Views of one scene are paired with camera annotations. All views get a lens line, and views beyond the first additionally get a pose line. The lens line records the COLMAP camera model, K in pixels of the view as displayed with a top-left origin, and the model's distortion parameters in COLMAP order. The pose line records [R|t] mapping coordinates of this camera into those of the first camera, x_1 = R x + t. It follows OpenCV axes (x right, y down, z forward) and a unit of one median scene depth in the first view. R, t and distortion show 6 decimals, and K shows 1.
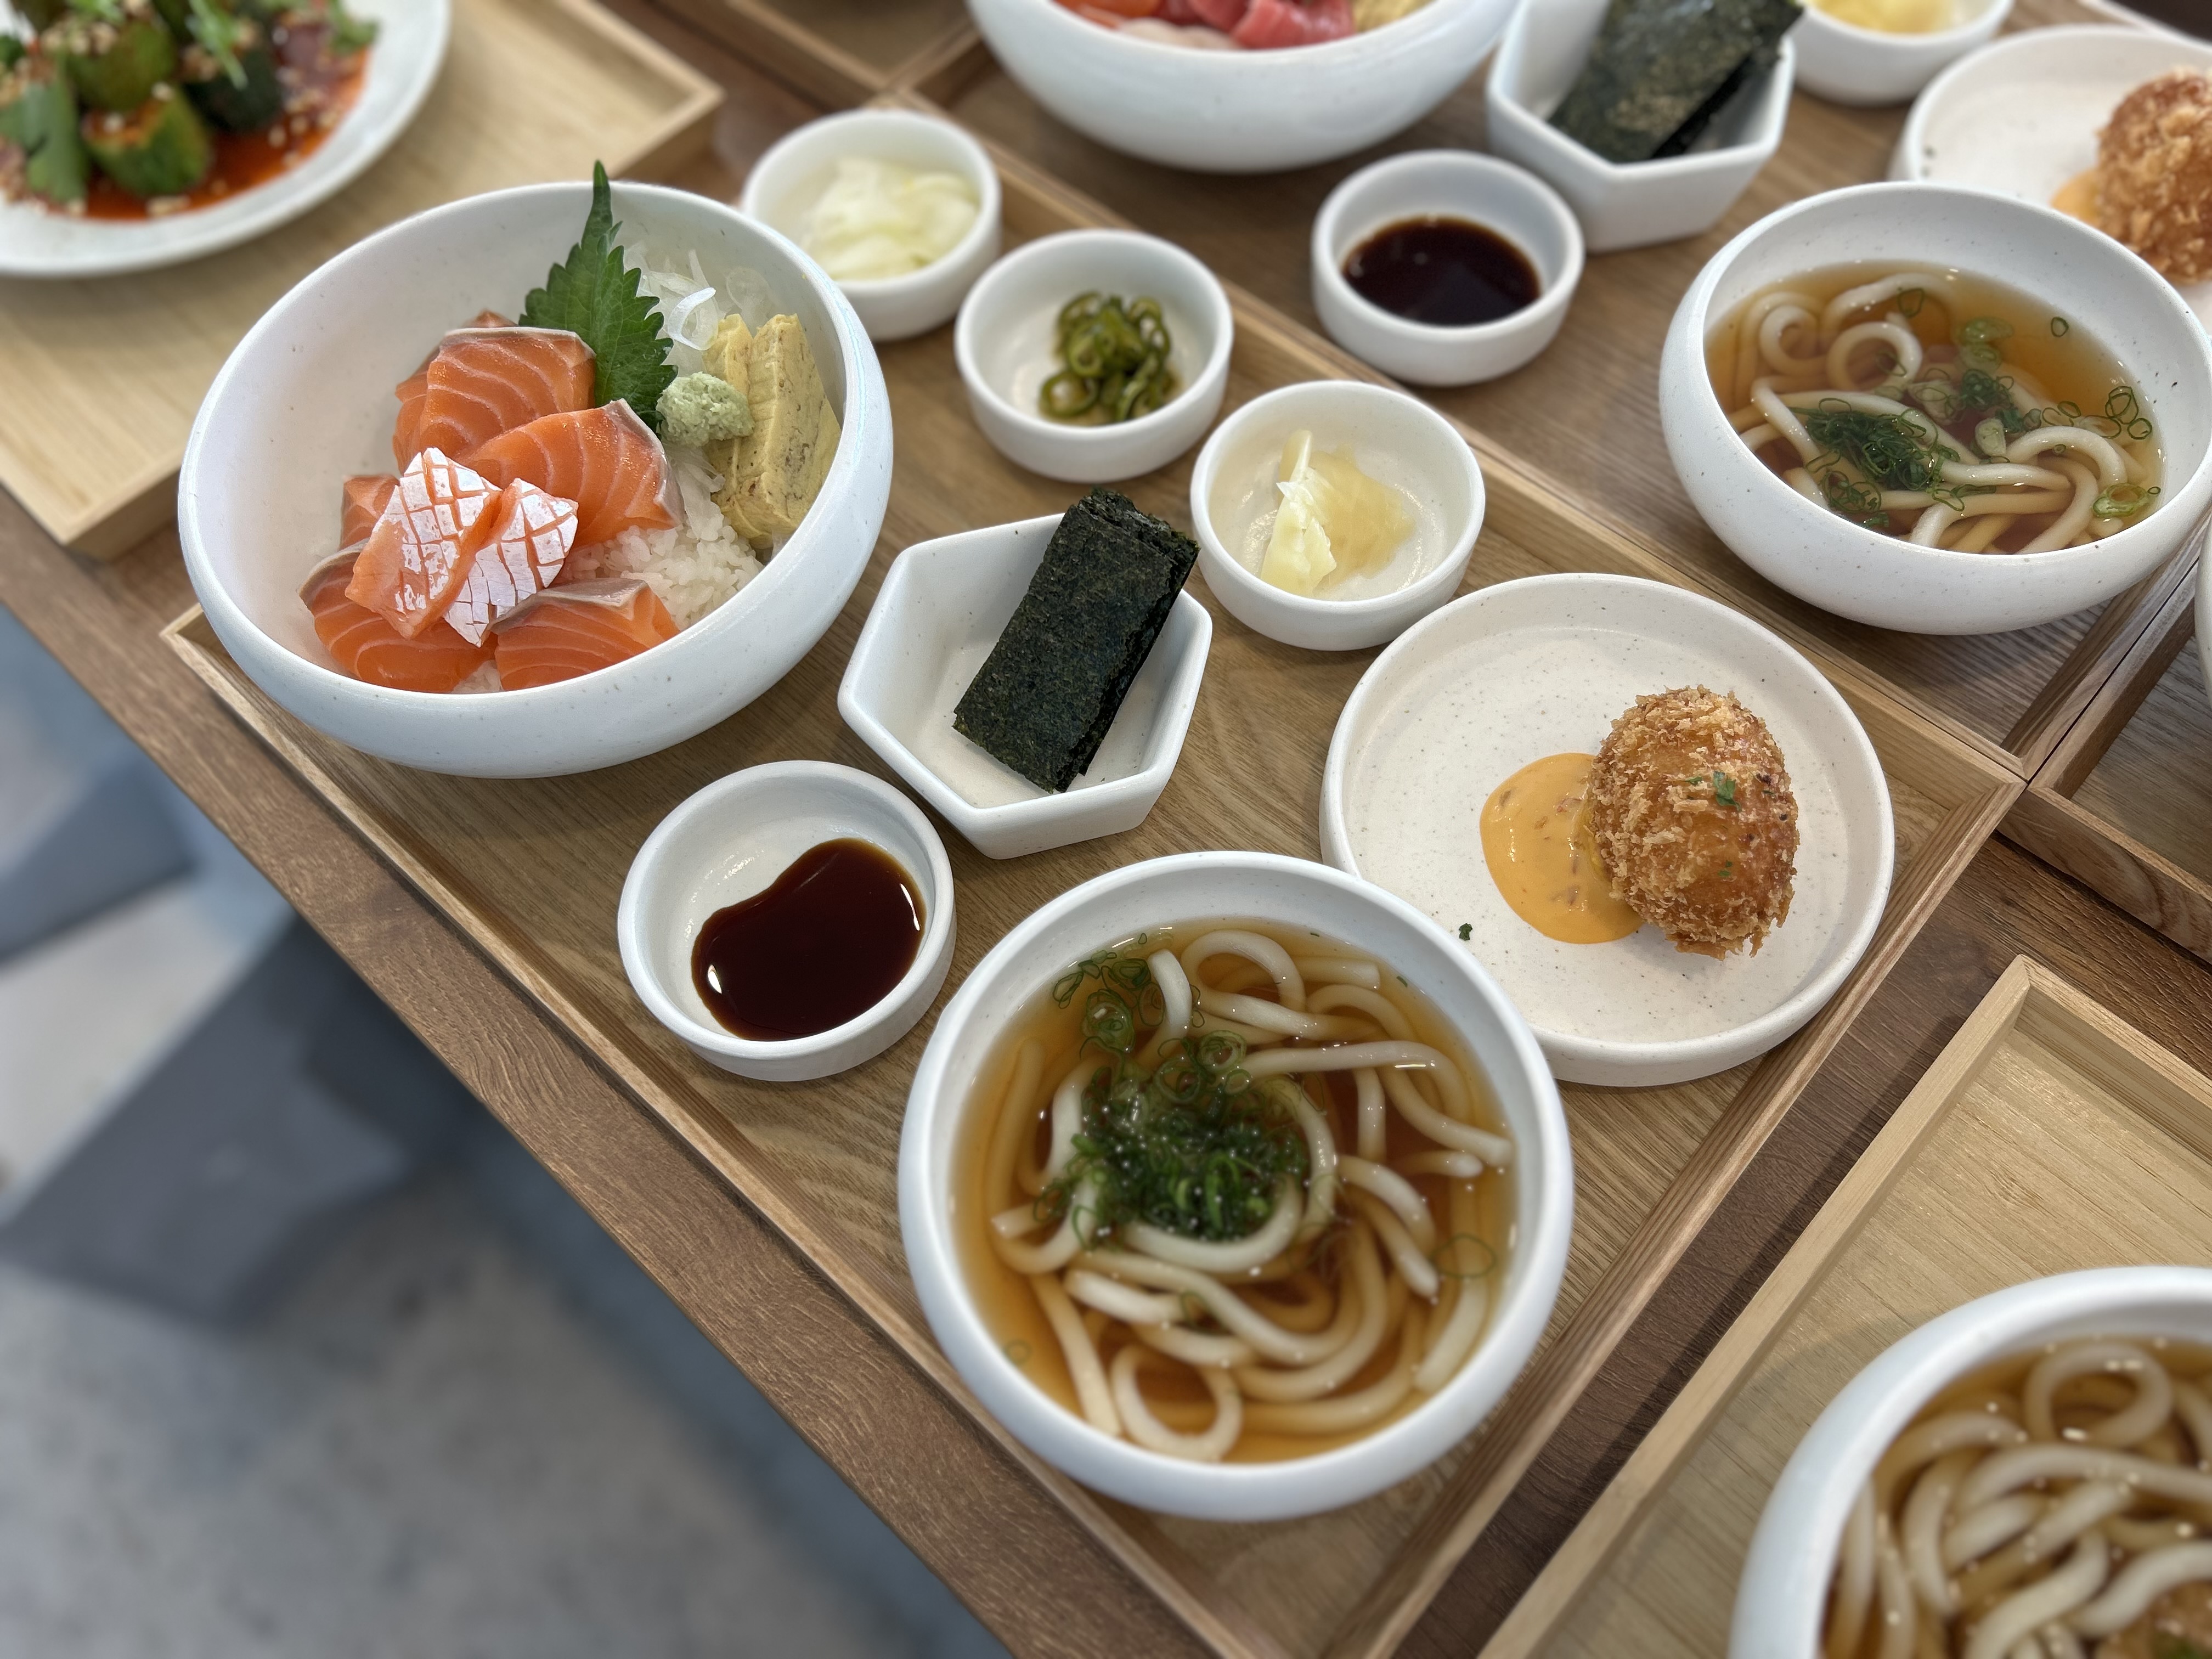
lens RADIAL K [[1674.6, 0, 1094.7], [0, 1674.6, 823.5], [0, 0, 1]] dist [-0.004812, -0.029619]
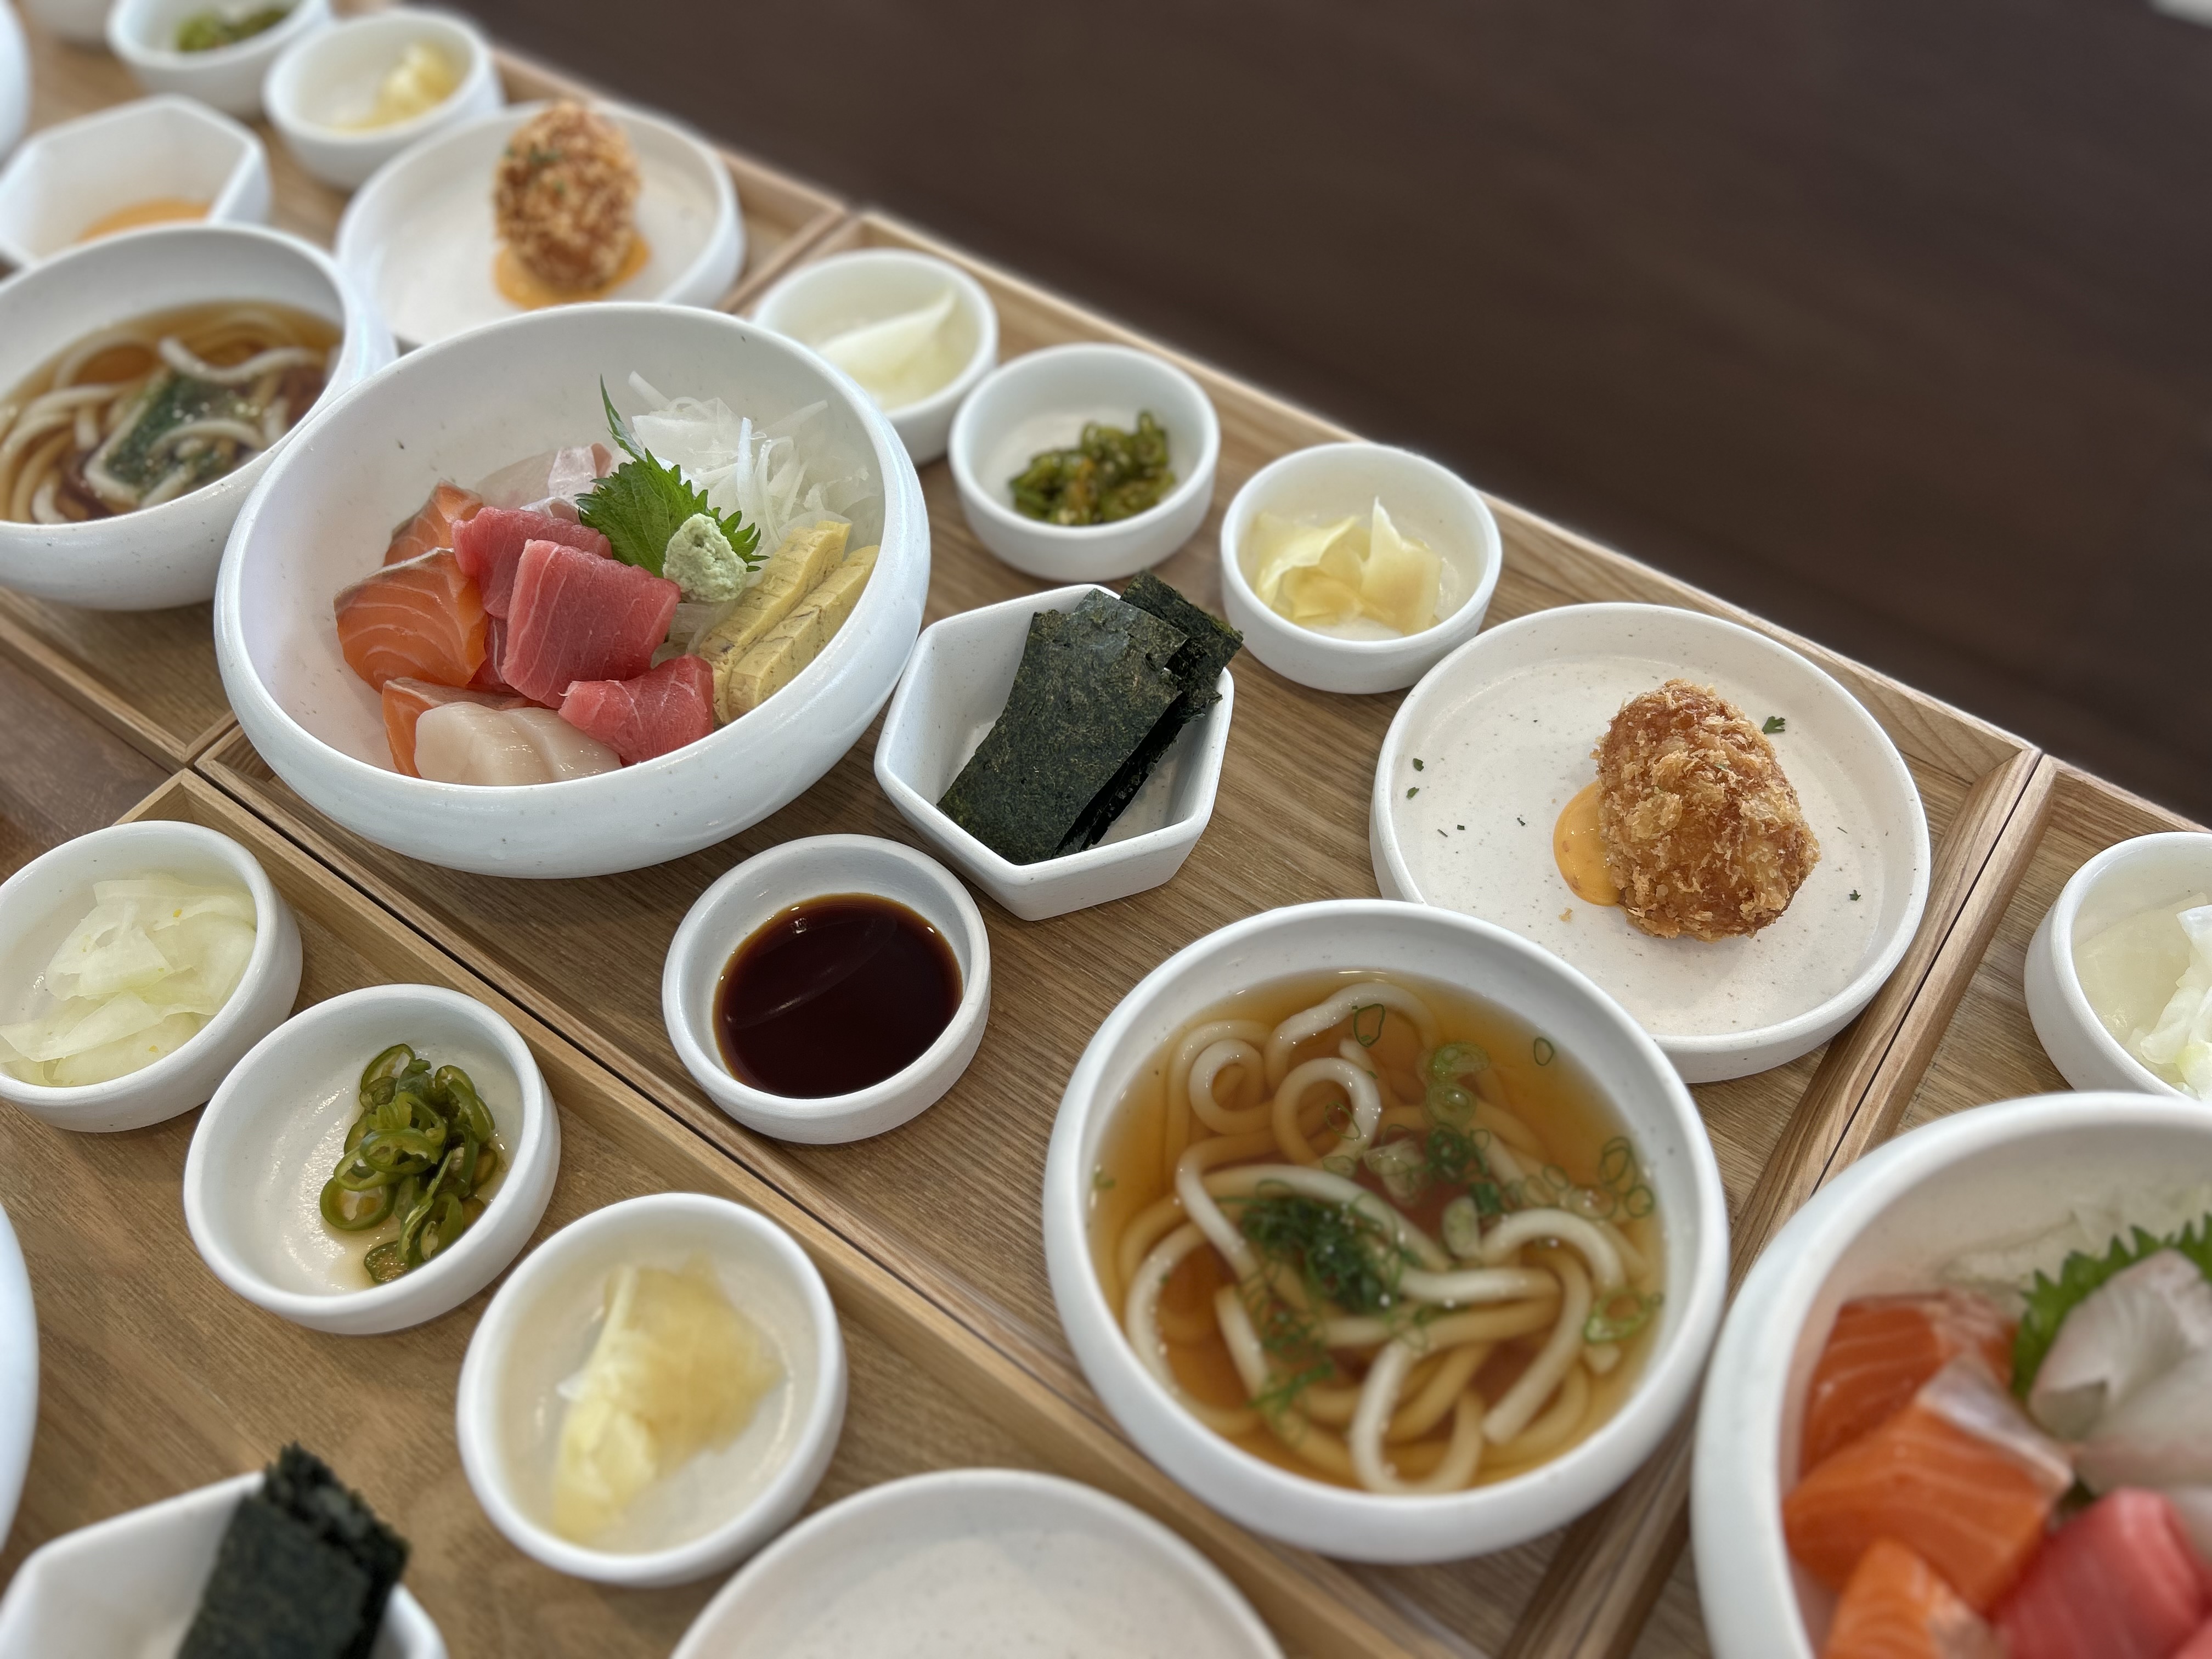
lens RADIAL K [[1674.6, 0, 1112.4], [0, 1674.6, 834.7], [0, 0, 1]] dist [-0.004812, -0.029619]
pose [[0.992310, -0.086703, 0.088336, 0.302512], [0.094573, 0.991514, -0.089193, -0.346722], [-0.079853, 0.096861, 0.992089, 0.187707]]
